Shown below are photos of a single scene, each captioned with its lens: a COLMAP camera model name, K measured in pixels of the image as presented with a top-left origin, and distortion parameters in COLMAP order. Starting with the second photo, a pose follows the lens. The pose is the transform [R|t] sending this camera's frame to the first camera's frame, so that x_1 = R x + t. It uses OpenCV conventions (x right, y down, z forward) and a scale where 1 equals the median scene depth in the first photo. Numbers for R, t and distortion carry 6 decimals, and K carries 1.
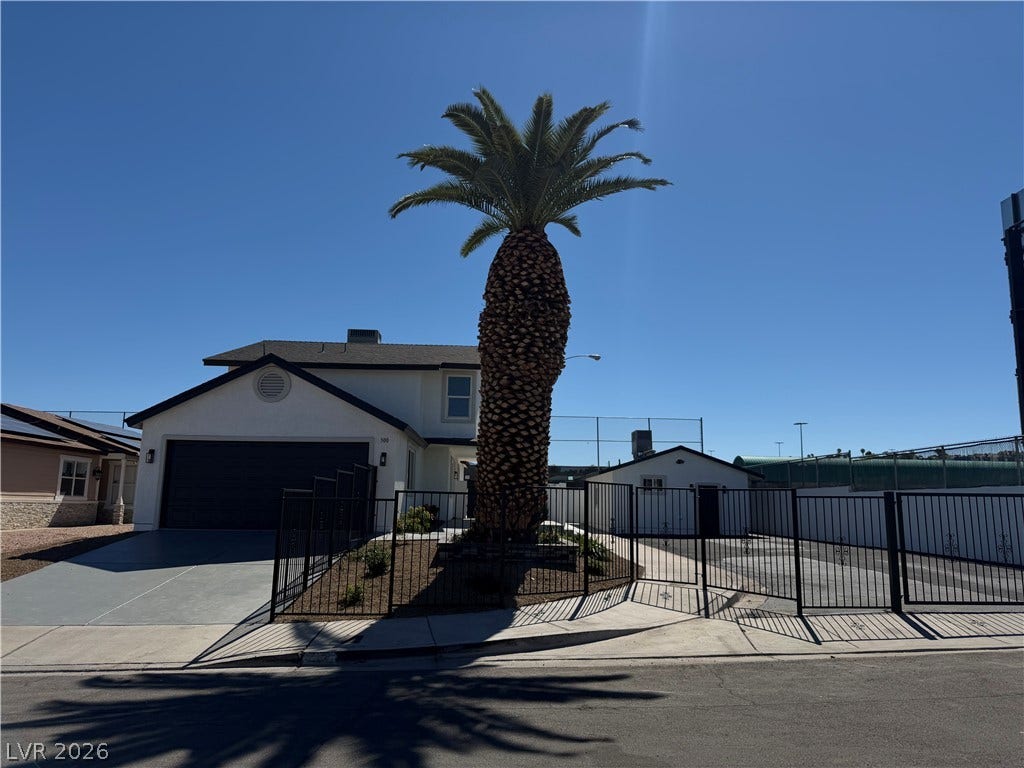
lens RADIAL K [[736.4, 0, 515.8], [0, 736.4, 351.4], [0, 0, 1]] dist [0.026120, 0.001044]
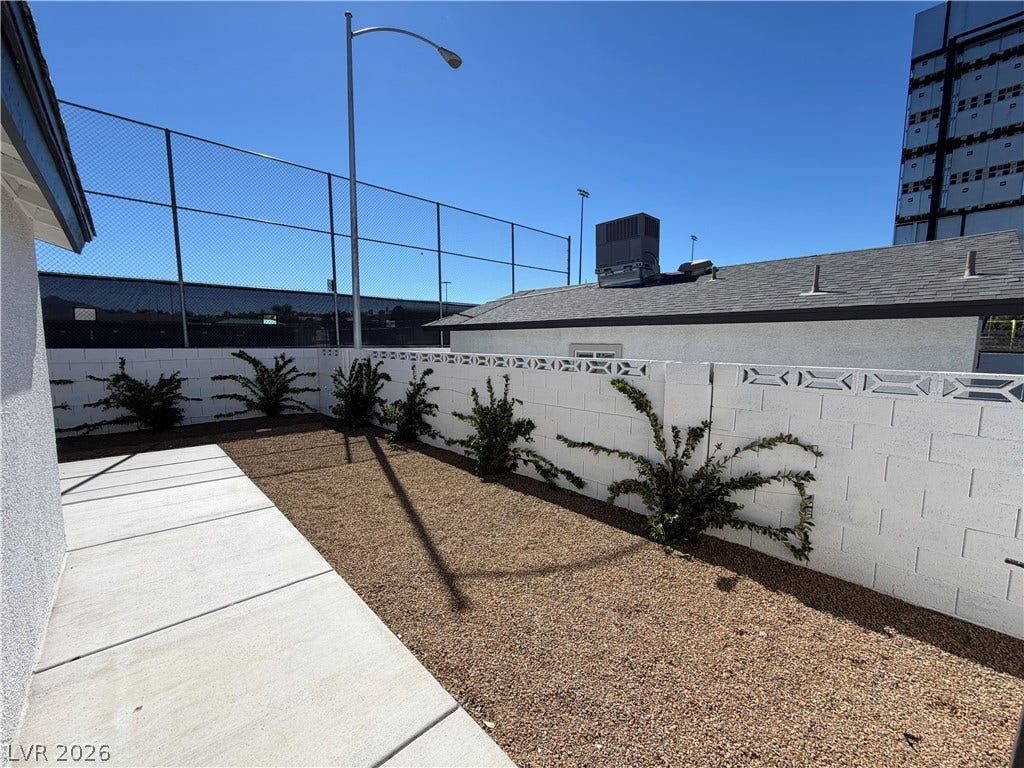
lens RADIAL K [[416.5, 0, 512.0], [0, 416.5, 384.0], [0, 0, 1]] dist [0.000726, 0.000478]
pose [[0.771694, -0.068256, 0.632320, -0.077366], [-0.131785, 0.955485, 0.263973, 0.289268], [-0.622190, -0.287037, 0.728347, 1.668705]]
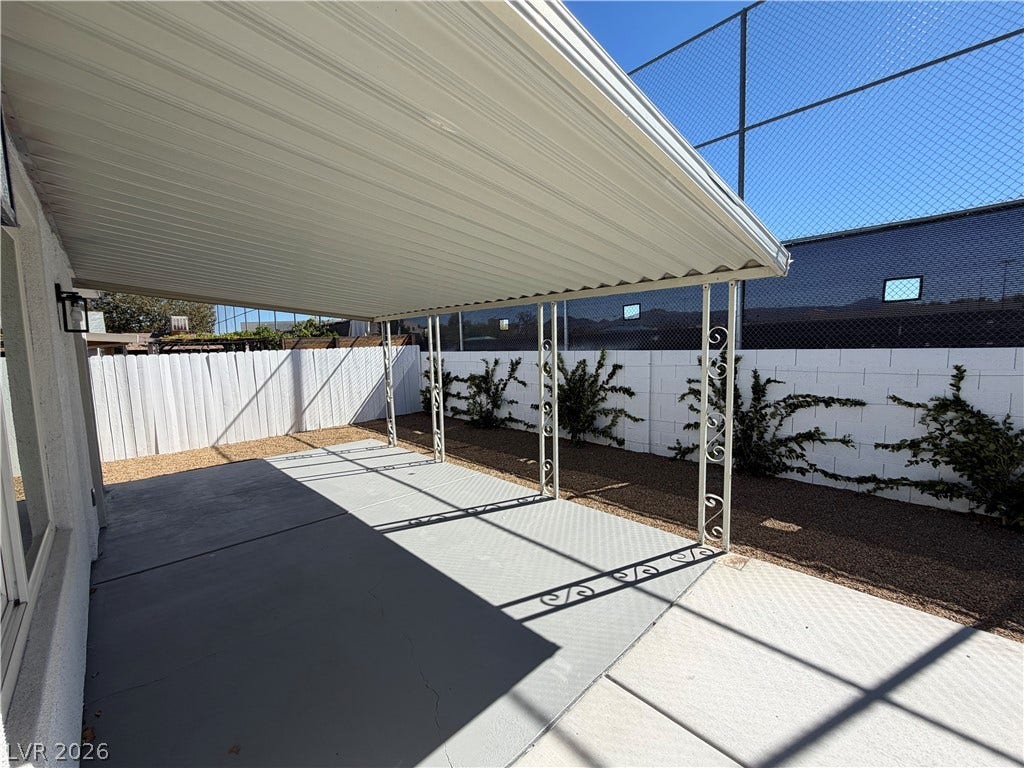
lens RADIAL K [[416.5, 0, 512.0], [0, 416.5, 384.0], [0, 0, 1]] dist [0.000726, 0.000478]
pose [[0.667905, 0.048899, -0.742638, -0.106847], [0.181683, 0.956938, 0.226409, 0.345438], [0.721730, -0.286144, 0.630260, 1.923544]]
